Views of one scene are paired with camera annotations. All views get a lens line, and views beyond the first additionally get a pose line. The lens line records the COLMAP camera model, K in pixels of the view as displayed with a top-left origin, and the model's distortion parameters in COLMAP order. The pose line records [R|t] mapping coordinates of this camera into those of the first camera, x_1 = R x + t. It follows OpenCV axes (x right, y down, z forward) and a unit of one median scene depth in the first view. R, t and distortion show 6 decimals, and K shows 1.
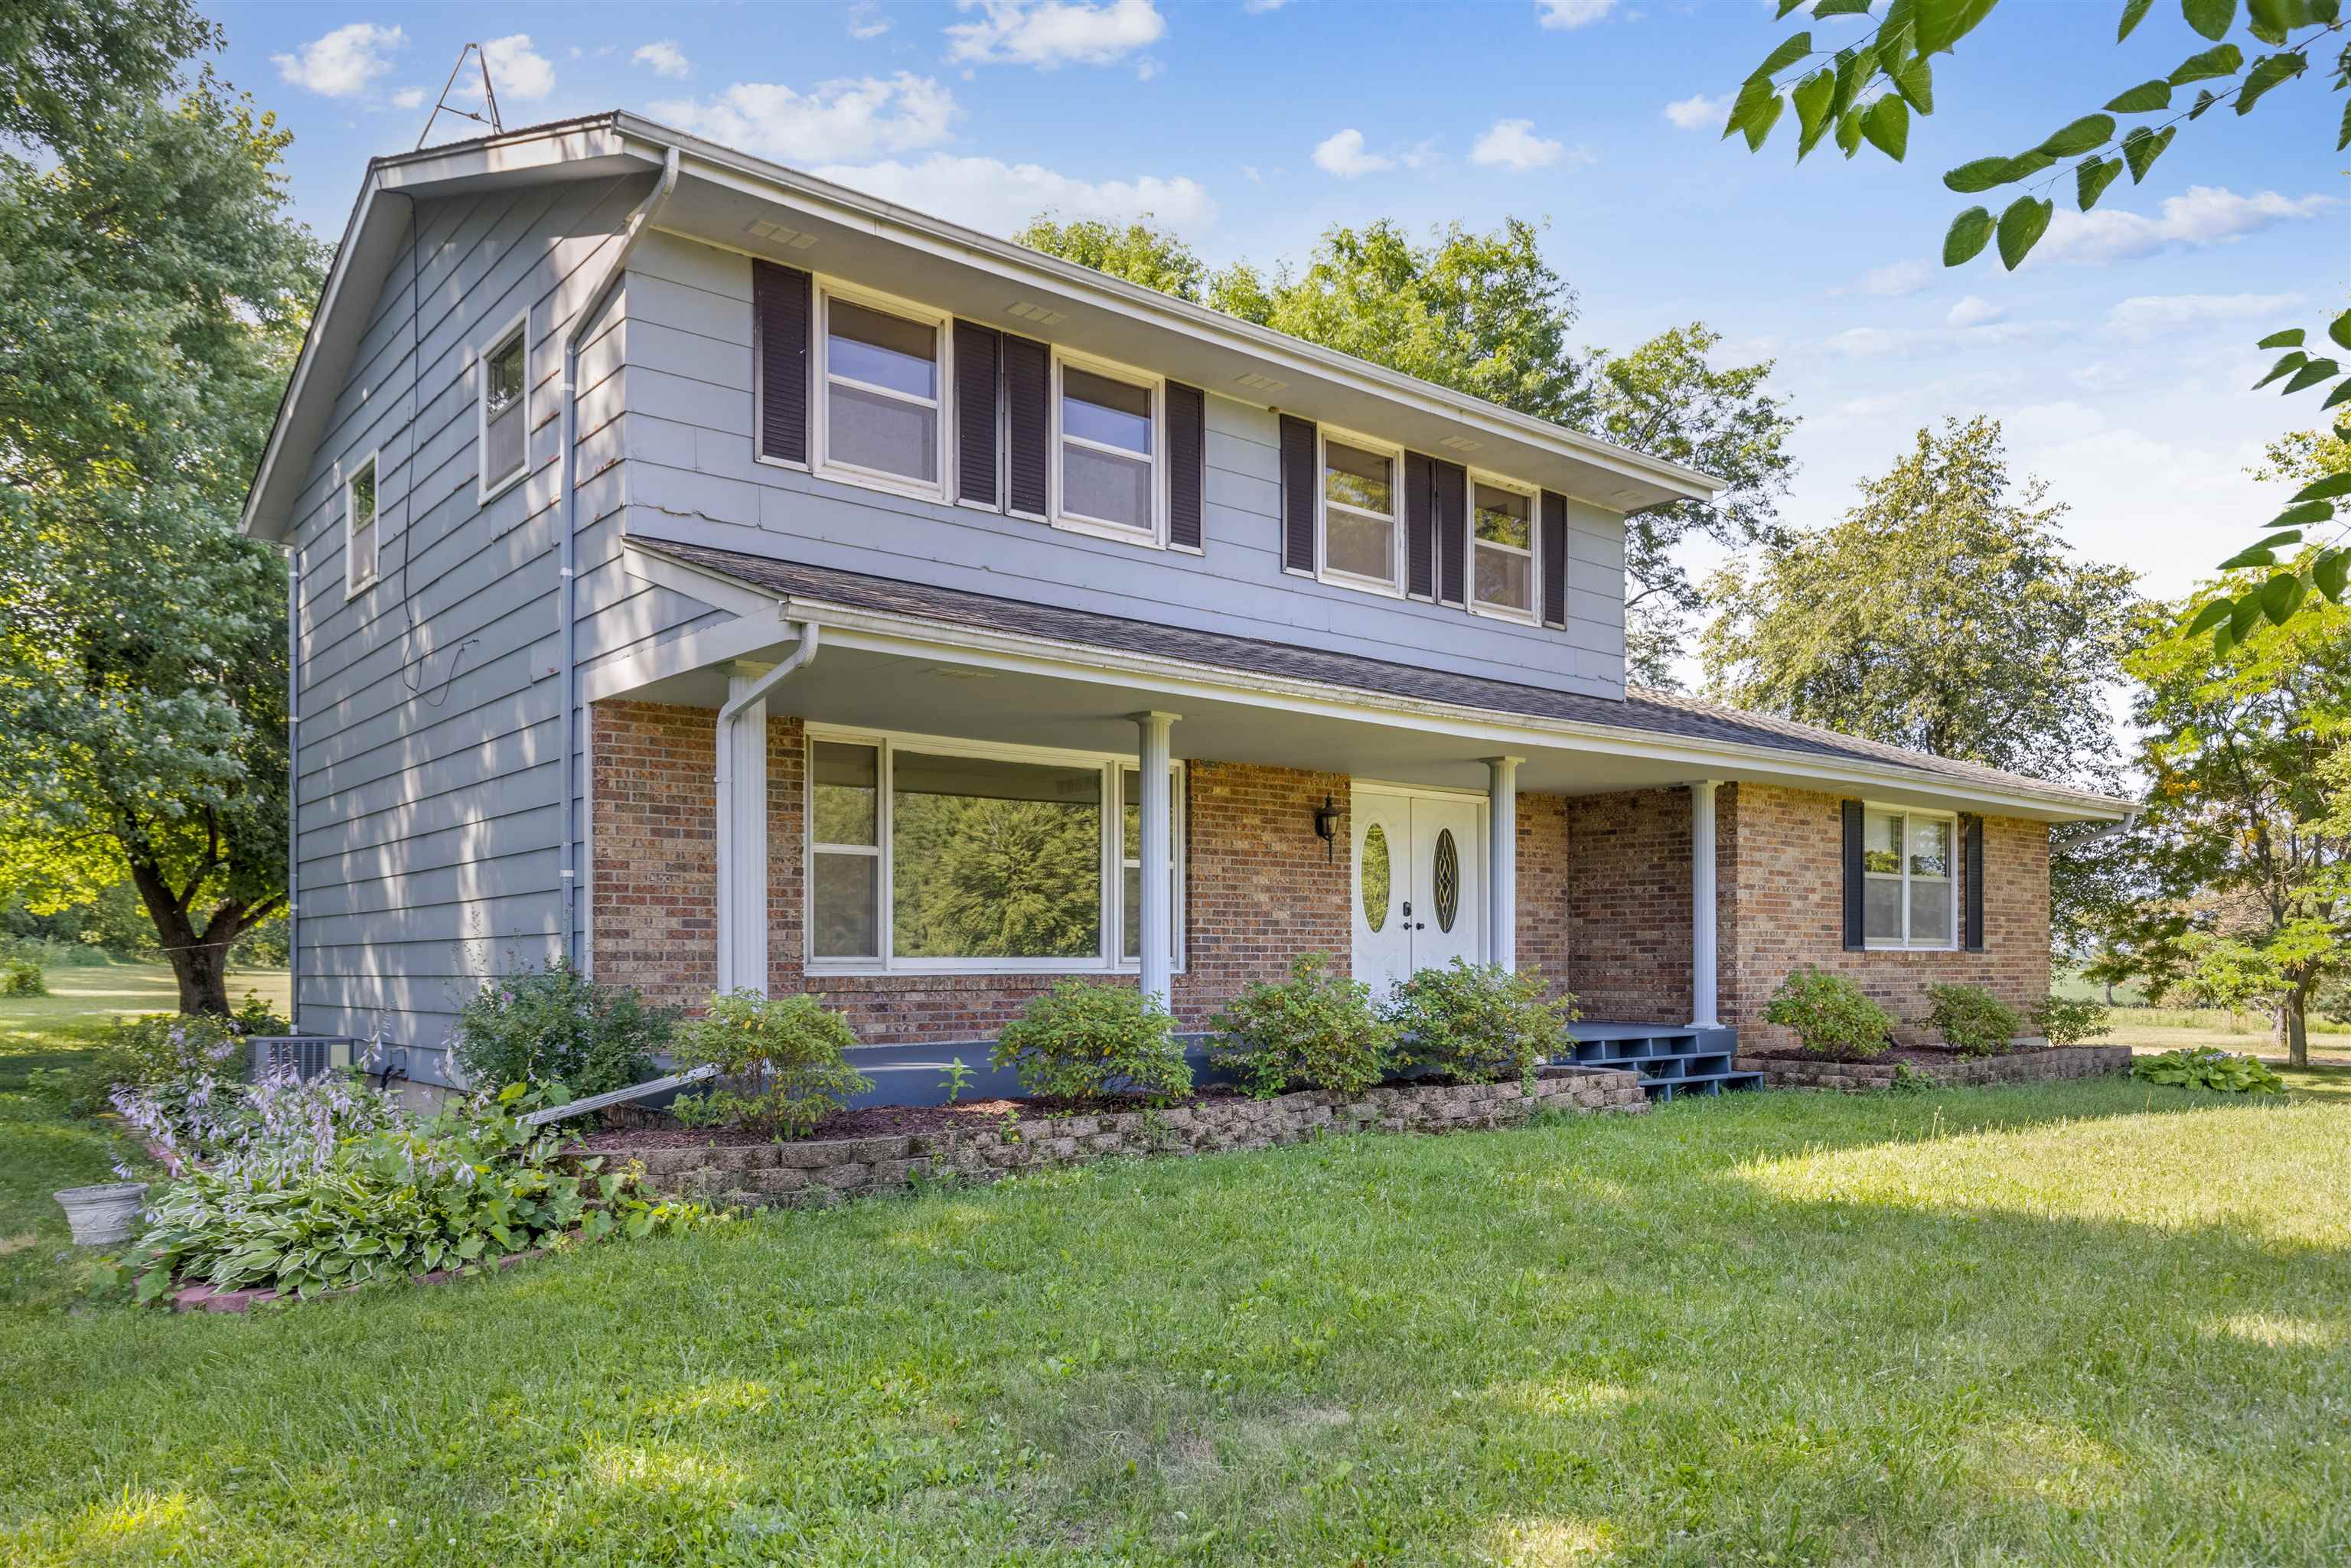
lens RADIAL K [[1539.6, 0, 1175.2], [0, 1539.6, 958.4], [0, 0, 1]] dist [0.001639, 0.001071]
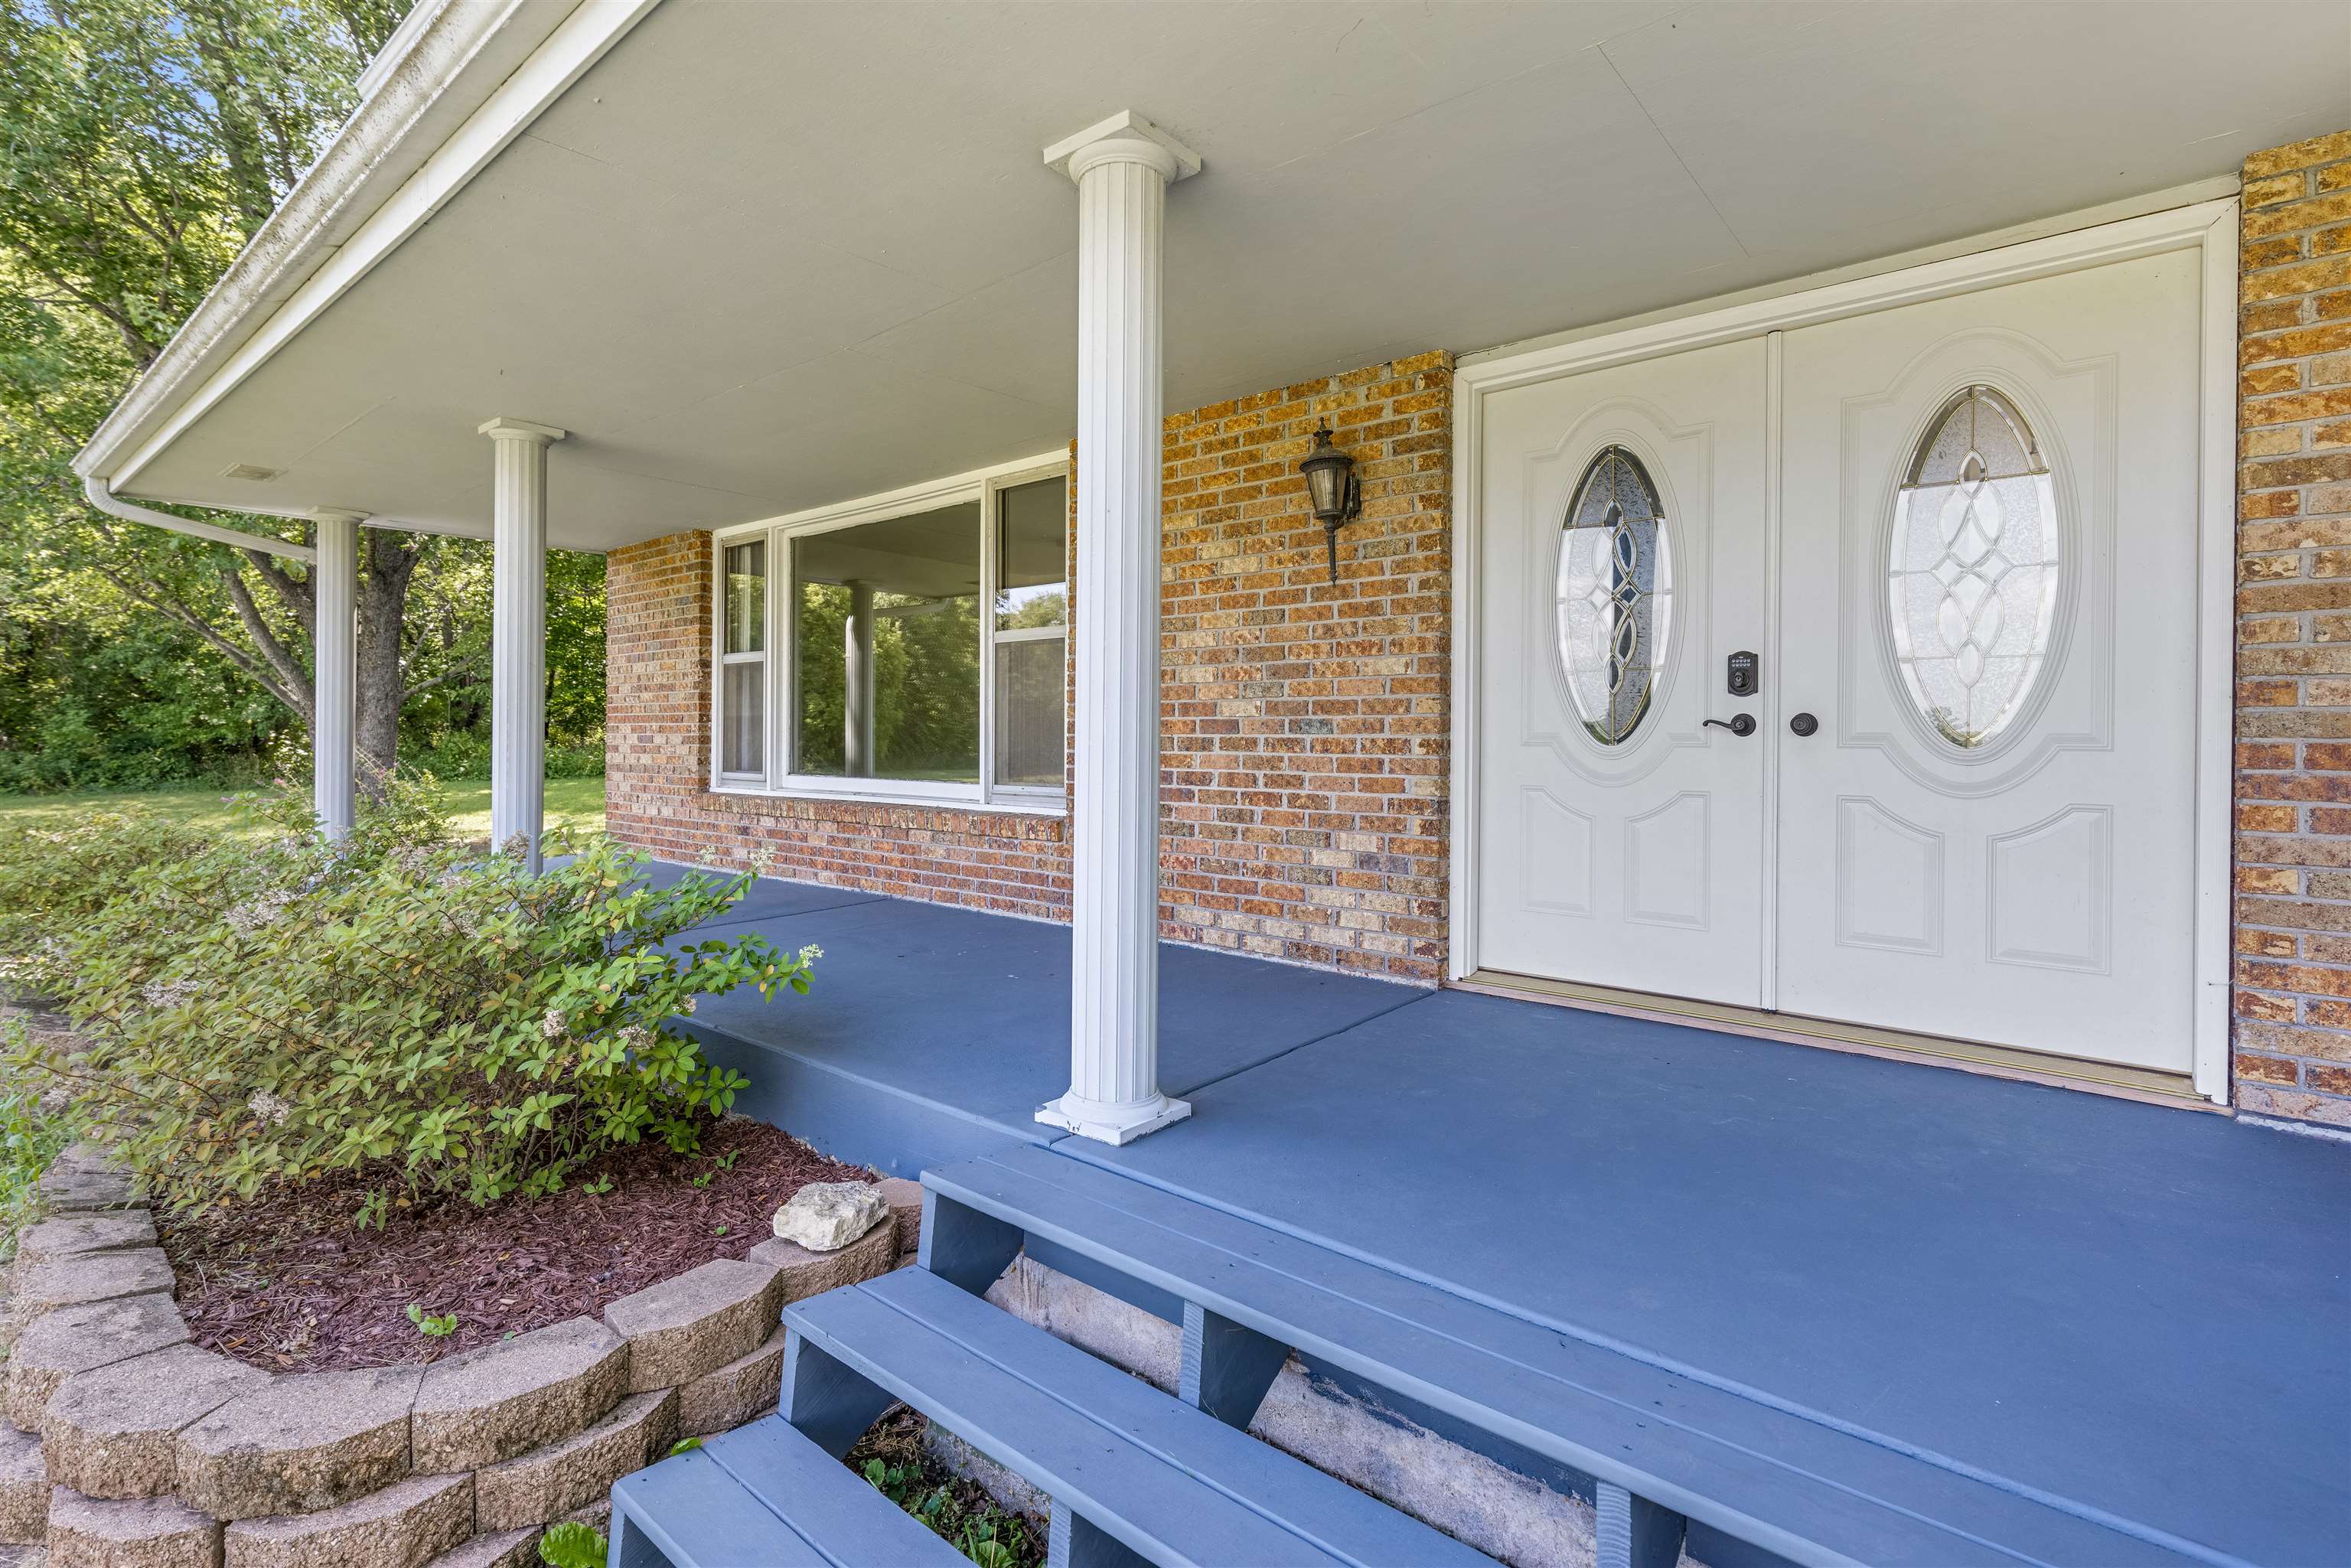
lens RADIAL K [[1071.3, 0, 1184.2], [0, 1071.3, 740.9], [0, 0, 1]] dist [0.009948, -0.001311]
pose [[0.208984, 0.004872, -0.977907, 0.389871], [-0.003661, 0.999984, 0.004200, -0.019817], [0.977912, 0.002703, 0.208999, 0.921568]]
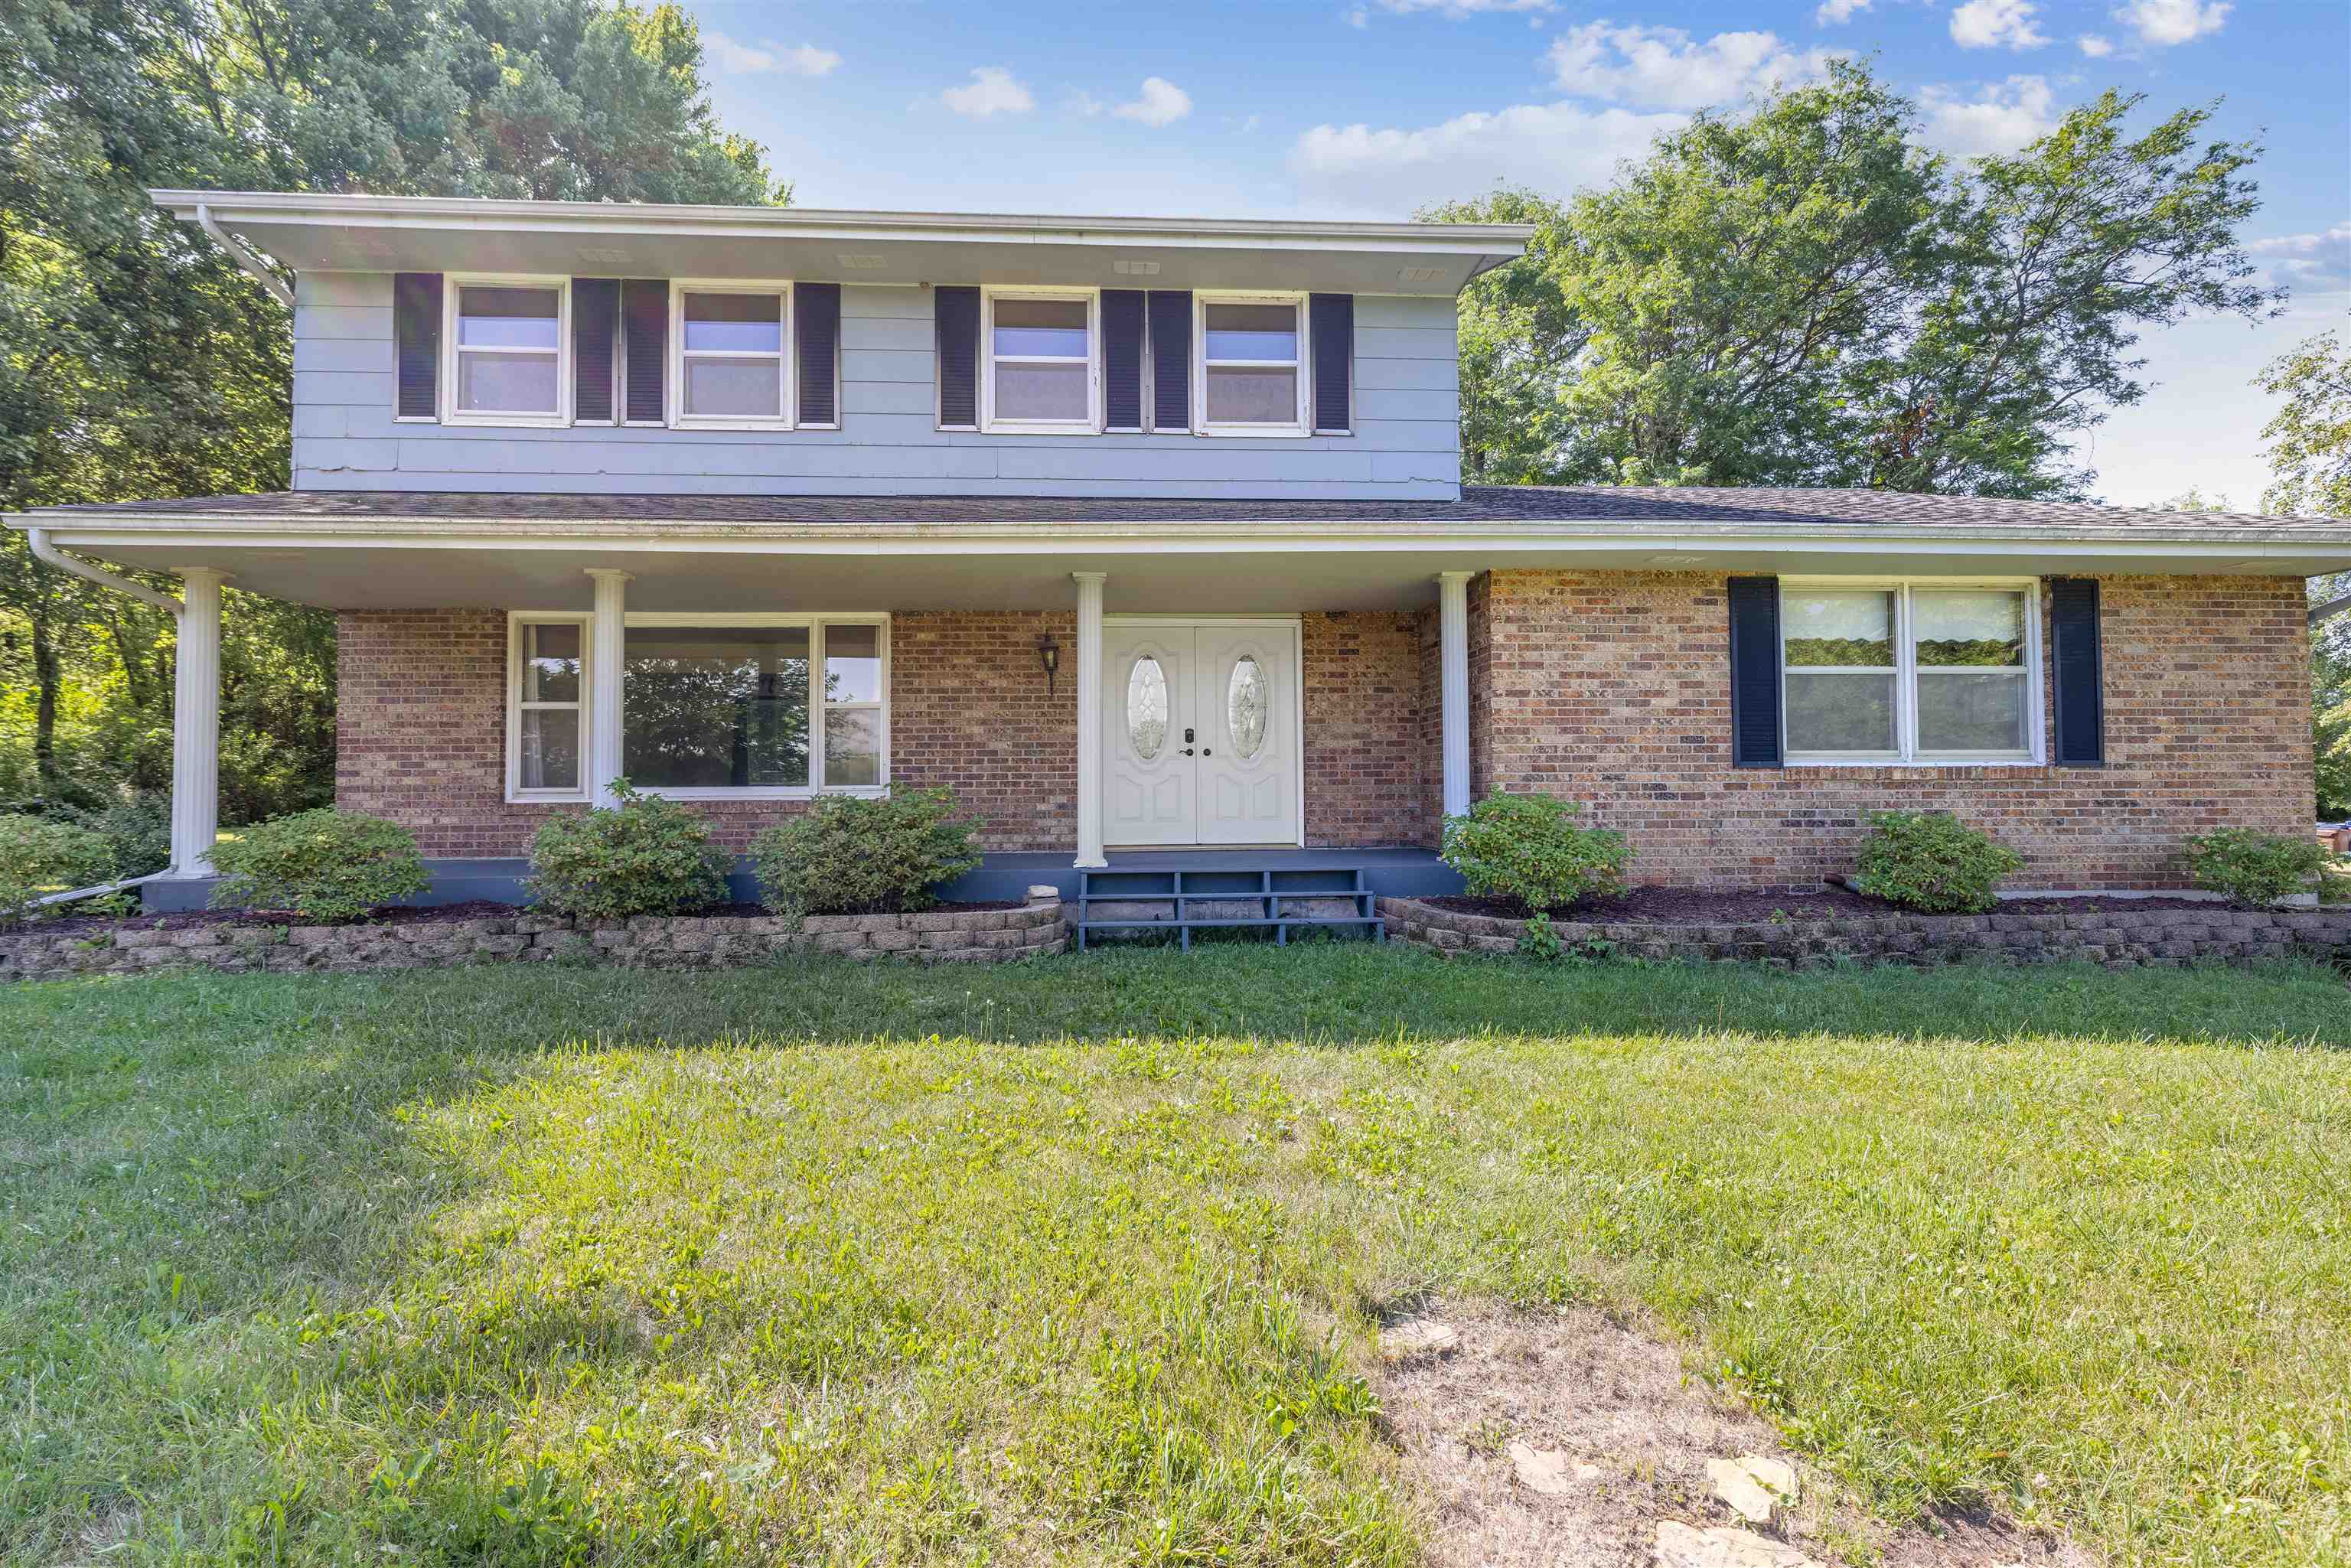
lens RADIAL K [[1071.3, 0, 1162.8], [0, 1071.3, 760.7], [0, 0, 1]] dist [0.009948, -0.001311]
pose [[0.823072, -0.024817, -0.567395, 0.595536], [0.008869, 0.999485, -0.030851, 0.006948], [0.567868, 0.020361, 0.822868, 0.448818]]
